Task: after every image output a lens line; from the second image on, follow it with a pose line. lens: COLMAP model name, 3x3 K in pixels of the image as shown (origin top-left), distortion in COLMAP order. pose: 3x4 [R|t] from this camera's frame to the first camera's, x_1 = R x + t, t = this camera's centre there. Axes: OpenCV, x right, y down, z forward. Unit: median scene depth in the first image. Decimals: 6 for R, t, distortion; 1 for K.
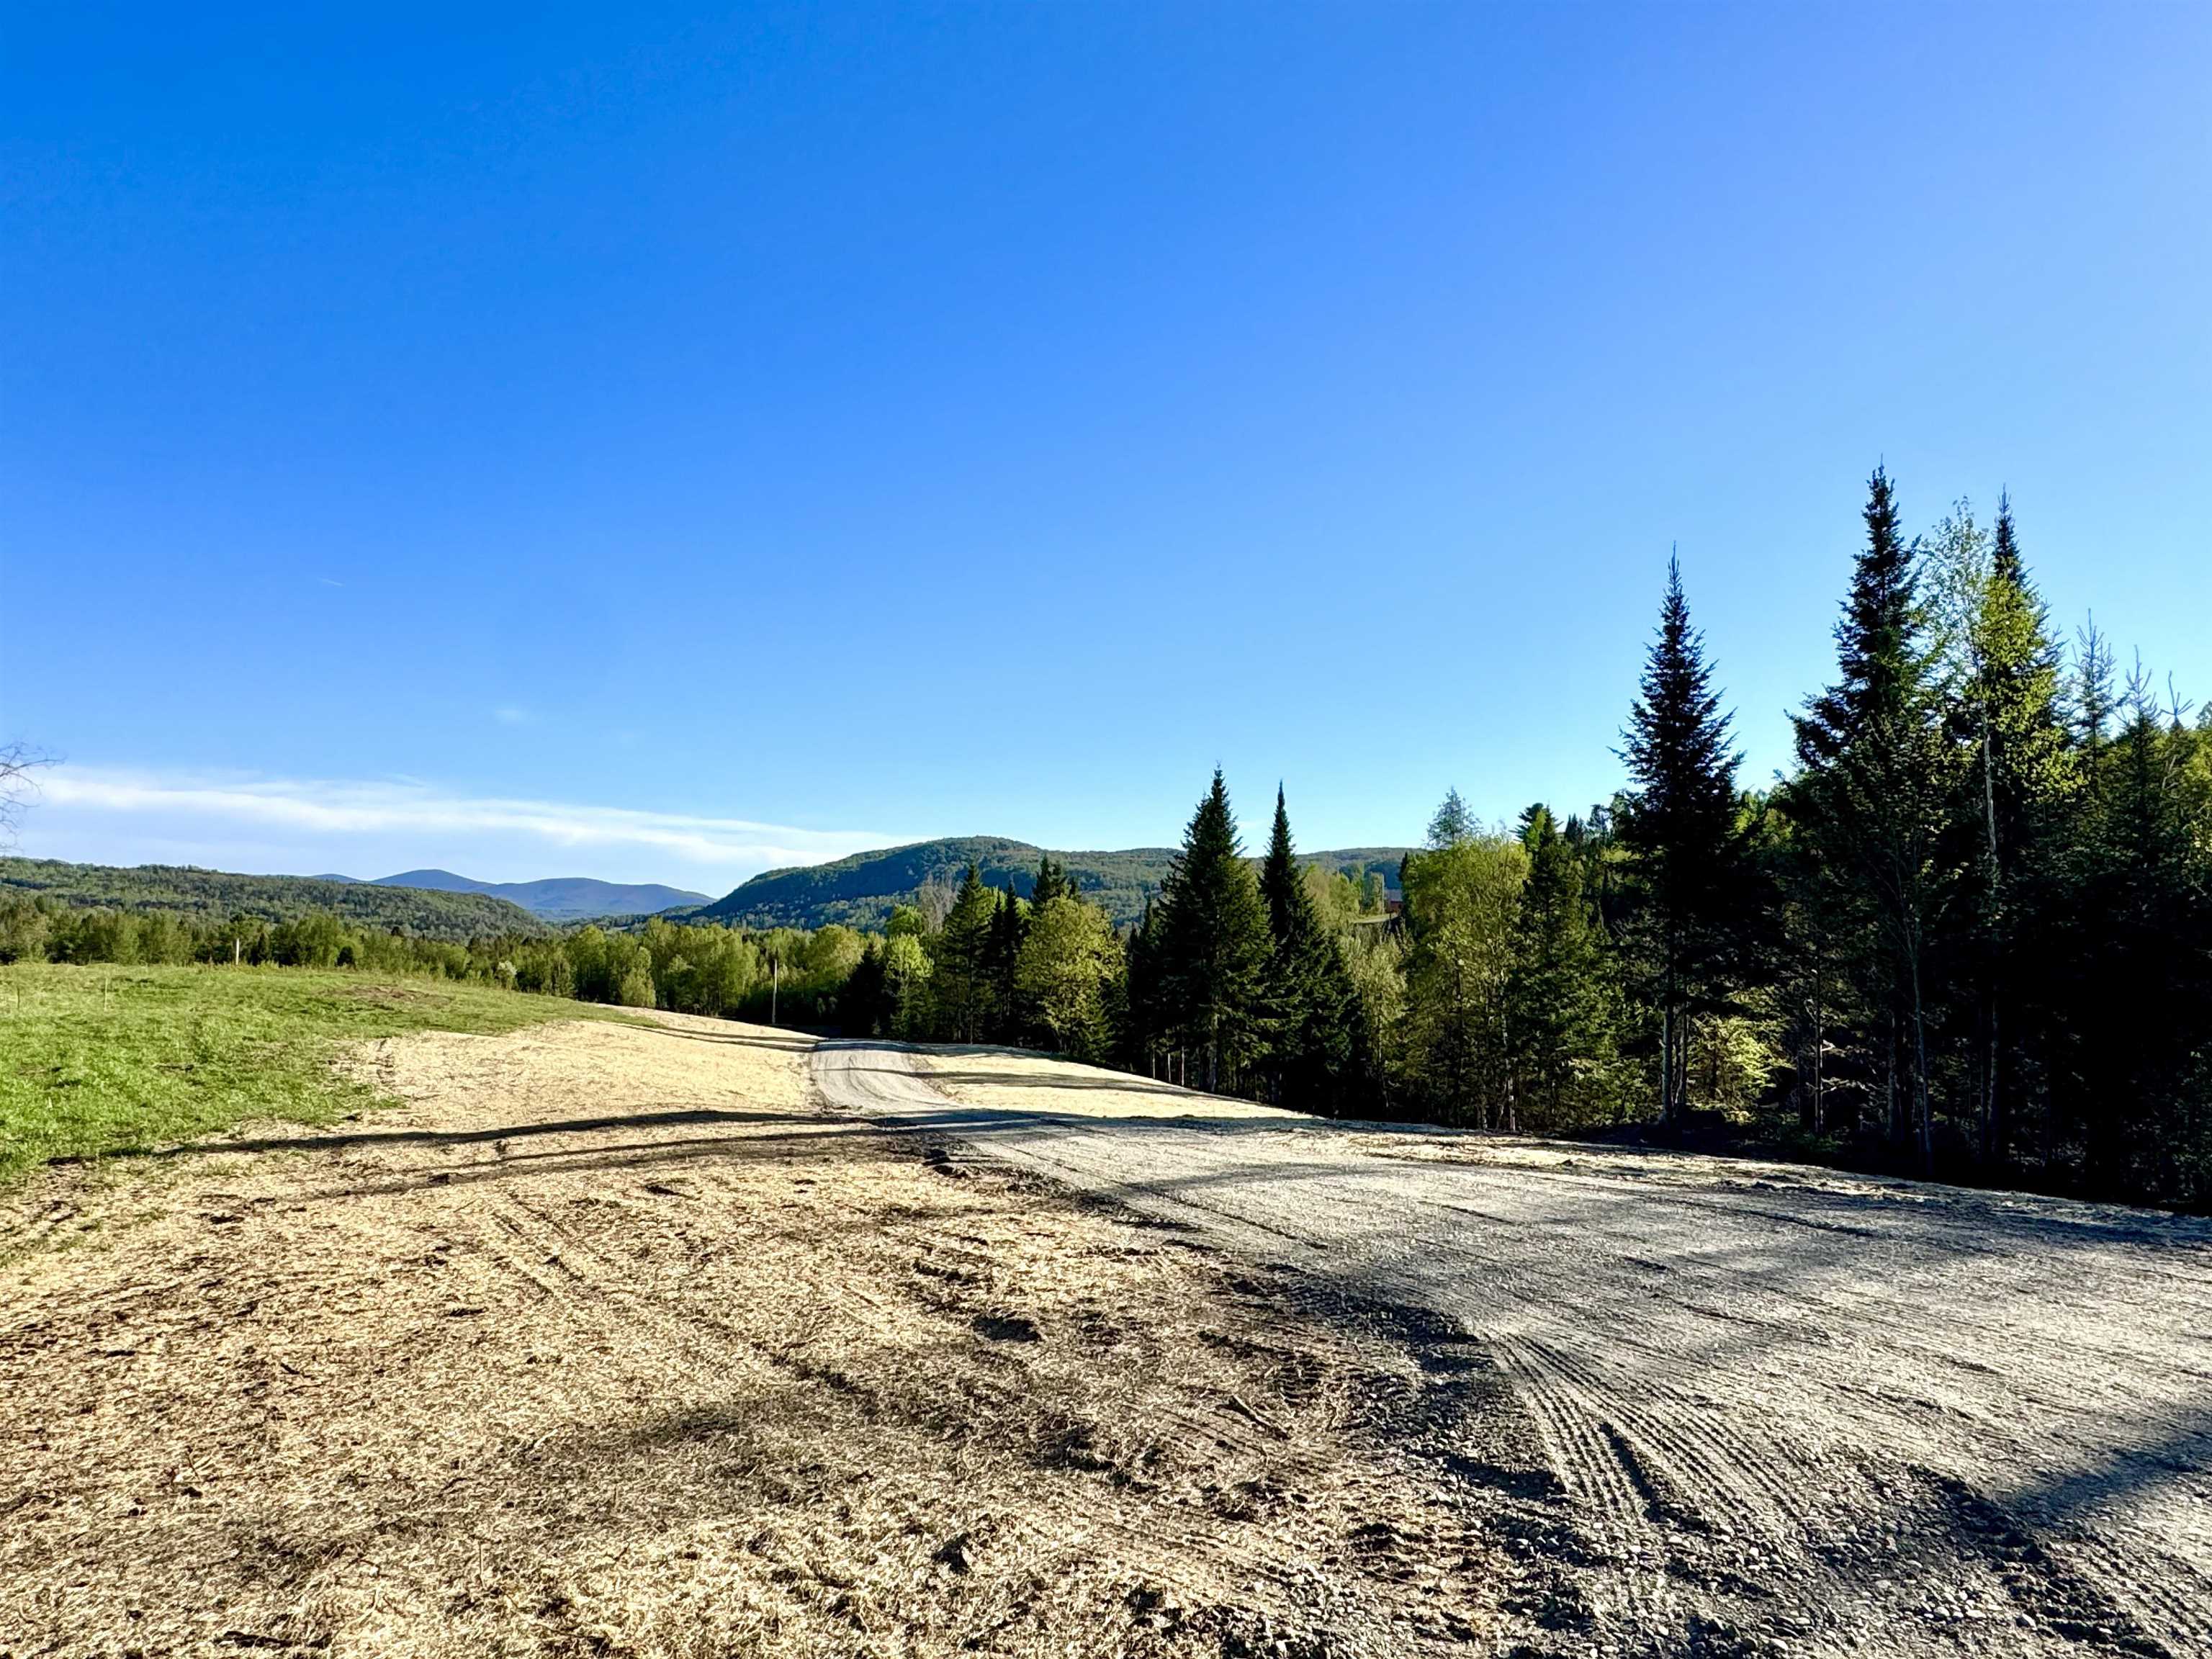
lens RADIAL K [[1408.3, 0, 1124.4], [0, 1408.3, 828.7], [0, 0, 1]] dist [-0.002137, 0.004634]
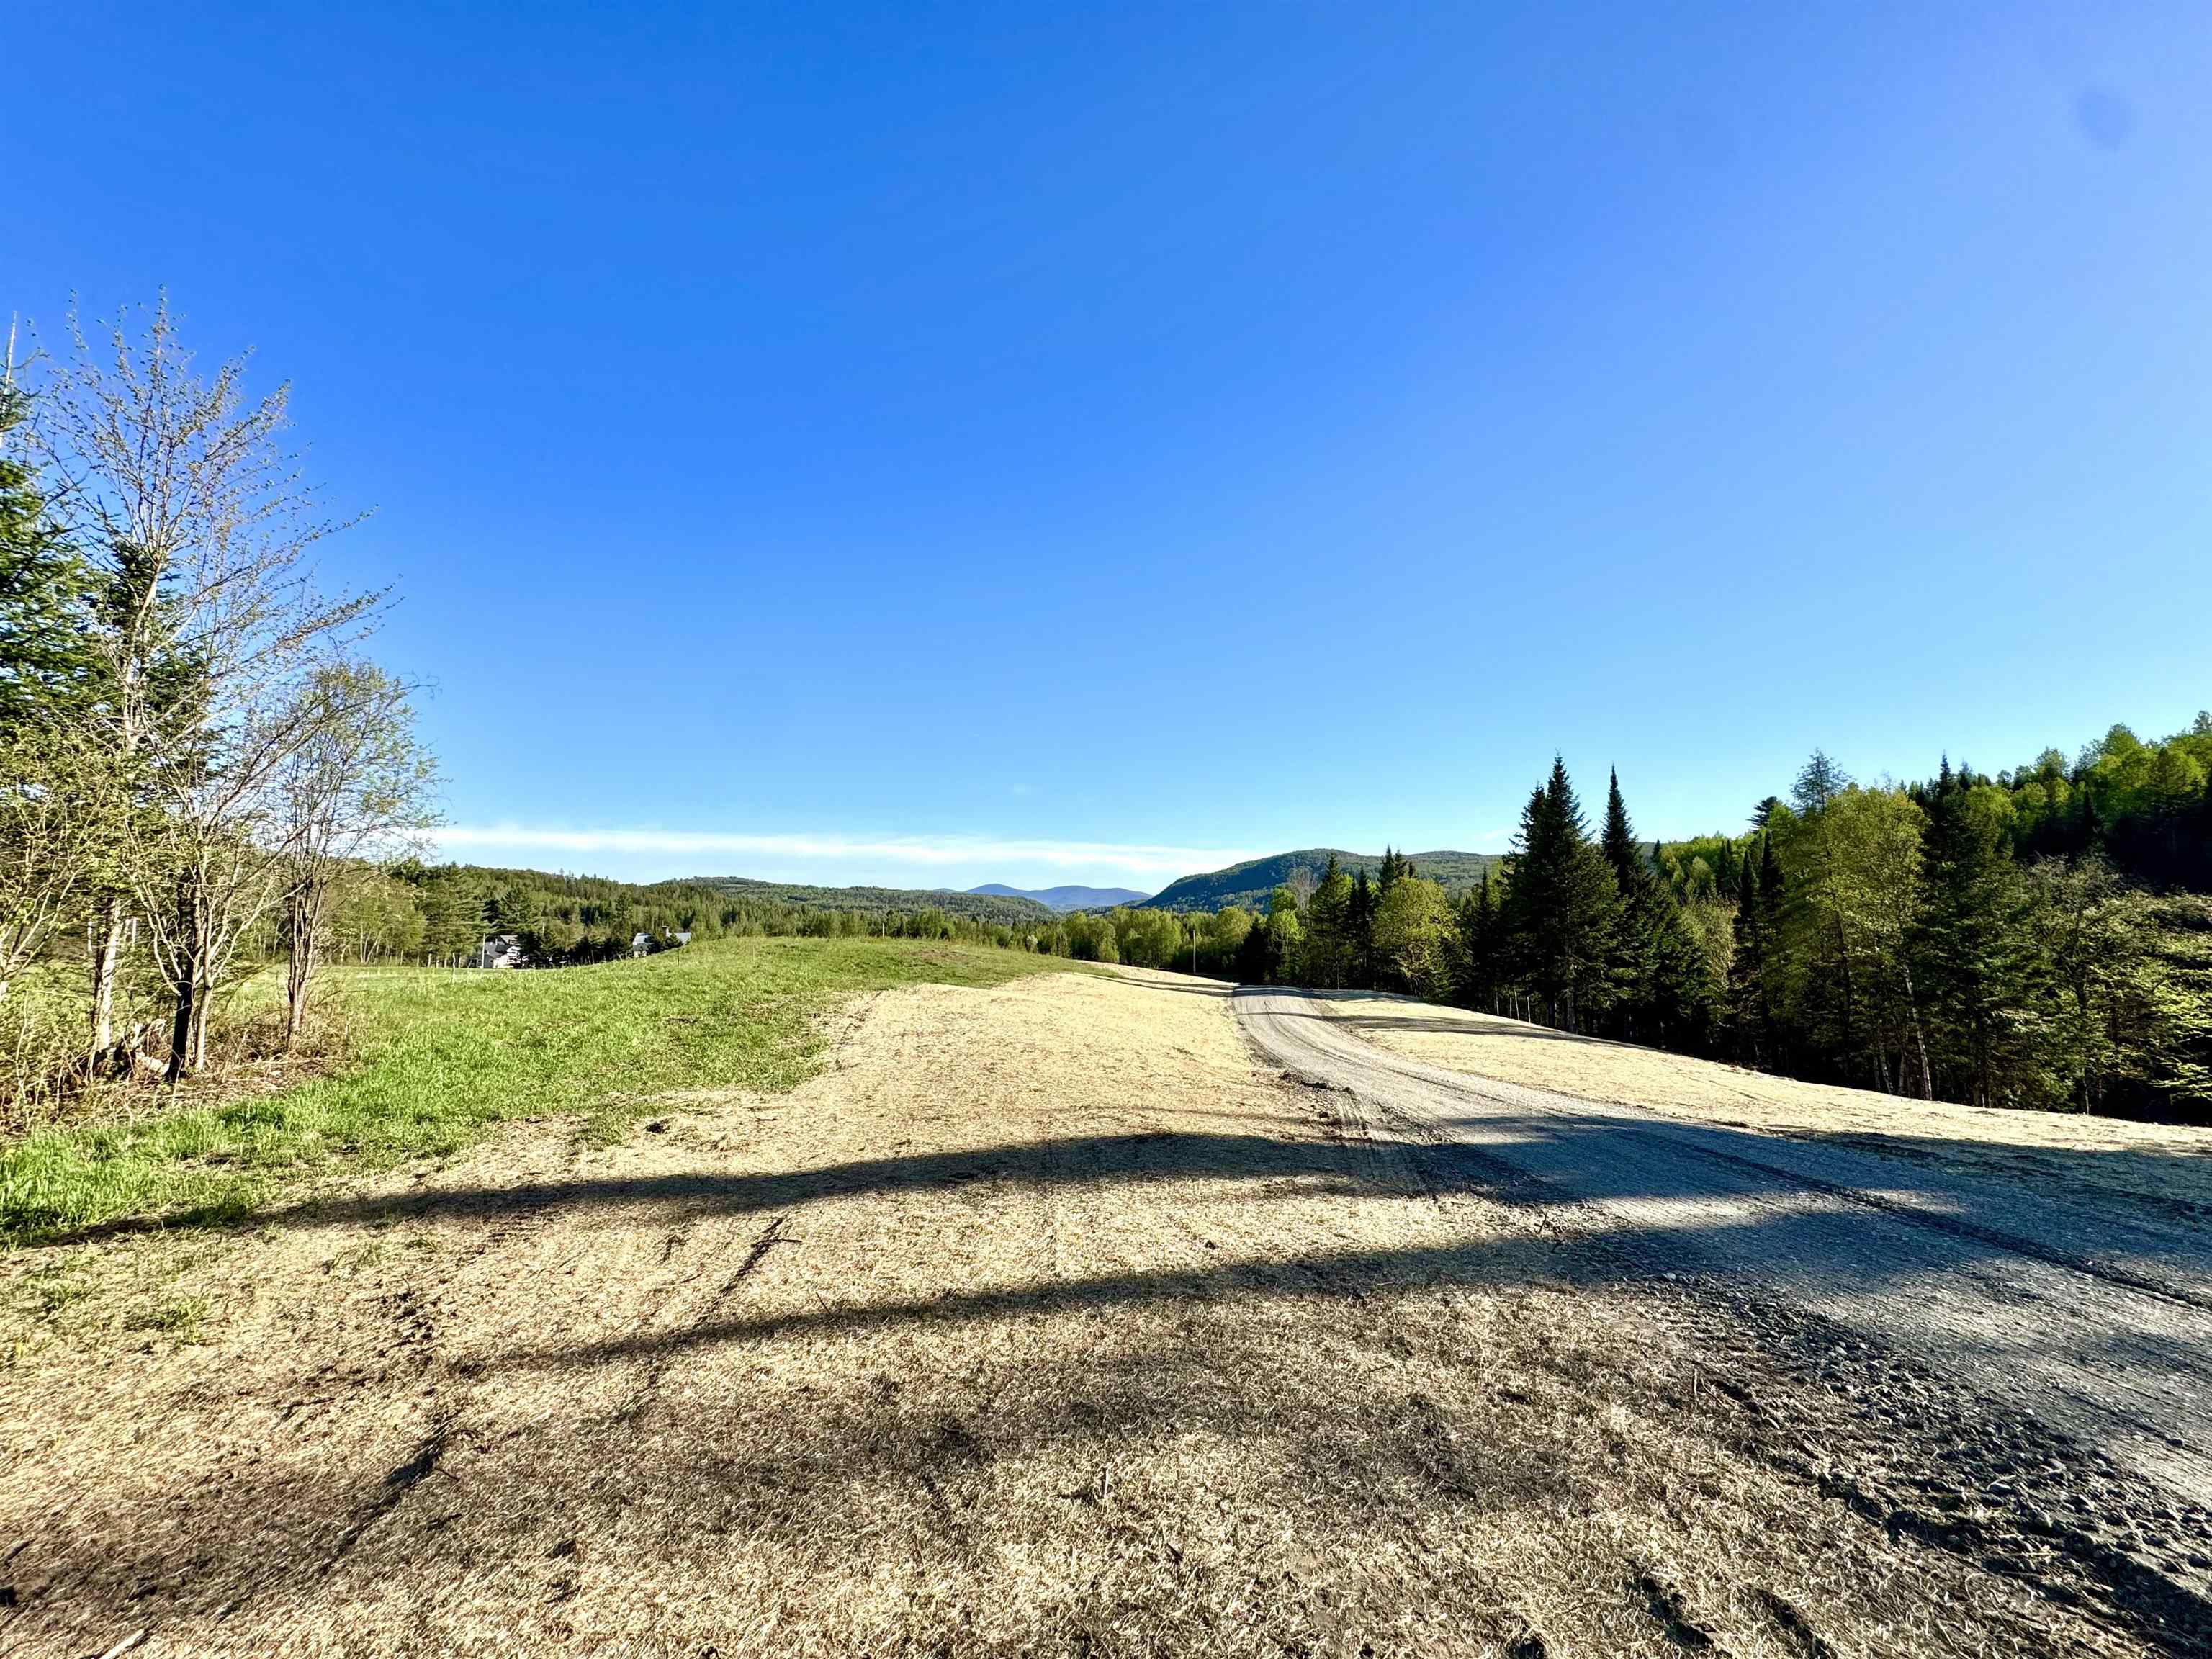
lens RADIAL K [[883.4, 0, 1104.9], [0, 883.4, 828.2], [0, 0, 1]] dist [0.000248, 0.000070]
pose [[0.943422, -0.056299, -0.326779, -0.053939], [0.048535, 0.998313, -0.031872, 0.023350], [0.328022, 0.014209, 0.944563, 0.182326]]
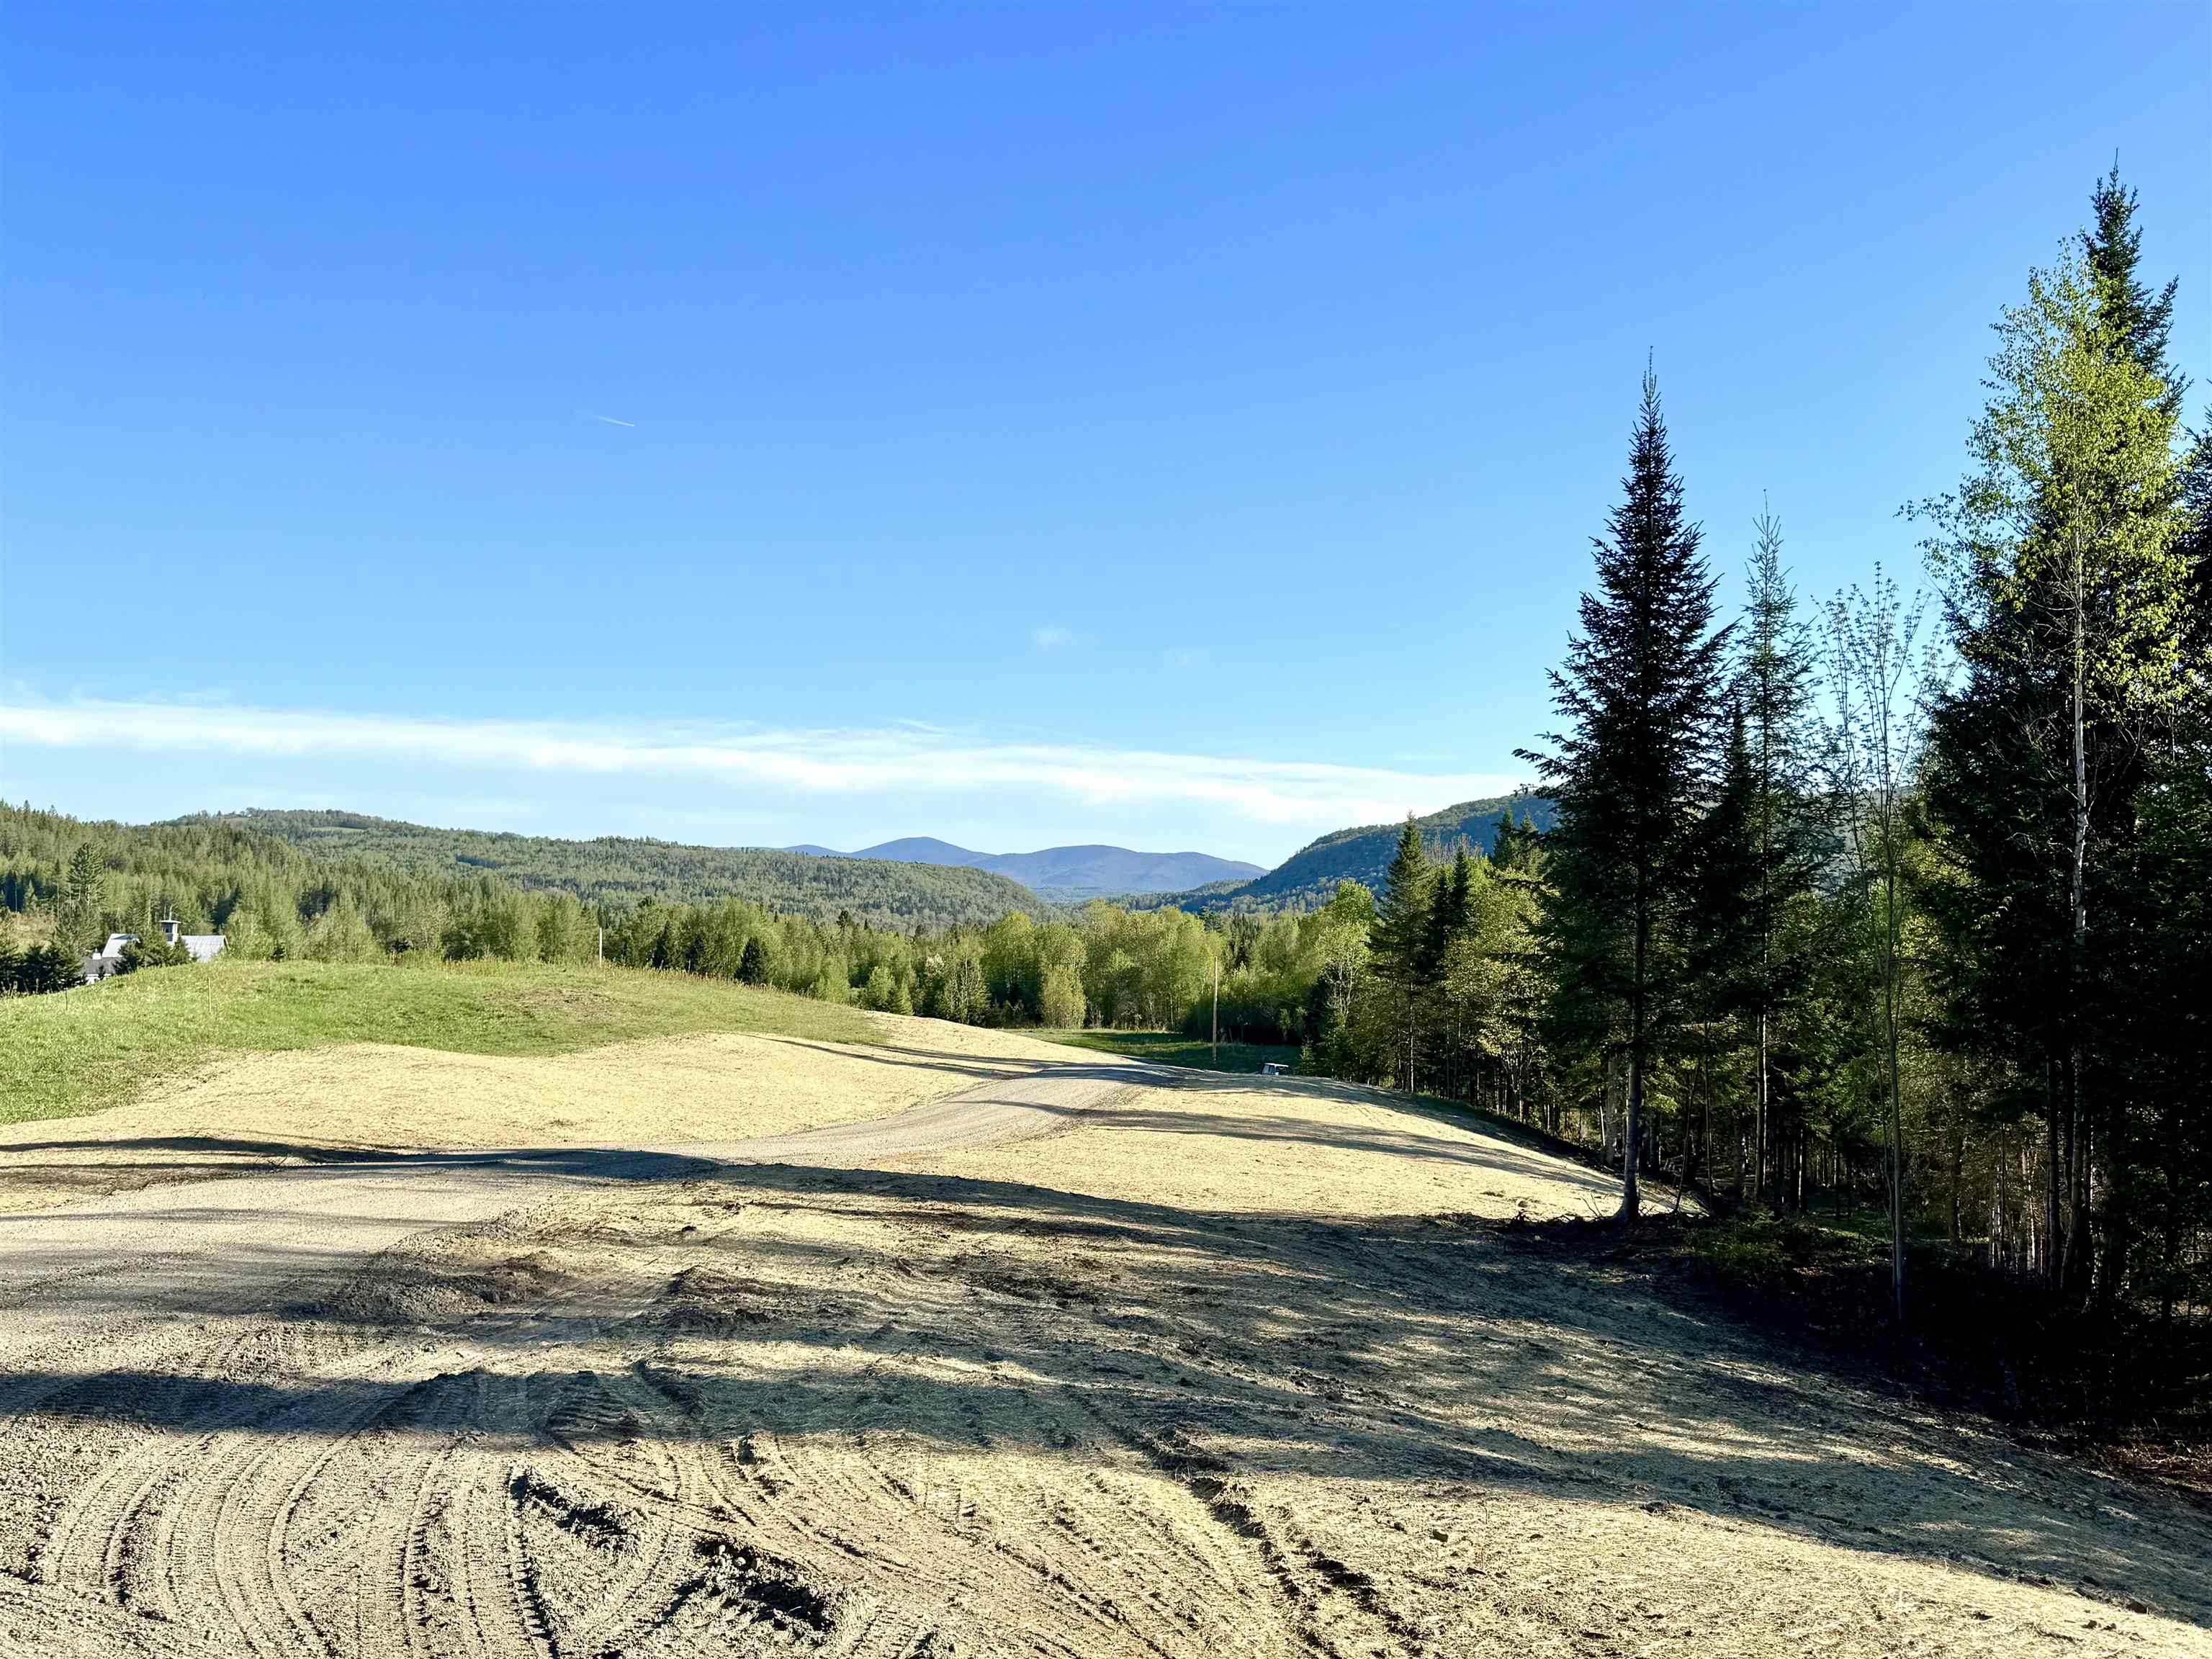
lens RADIAL K [[2010.0, 0, 1106.0], [0, 2010.0, 829.5], [0, 0, 1]] dist [0.226910, -0.475315]
pose [[0.928197, -0.017288, -0.371688, 0.205177], [0.028690, 0.999271, 0.025168, -0.003340], [0.370982, -0.034025, 0.928016, 0.002534]]
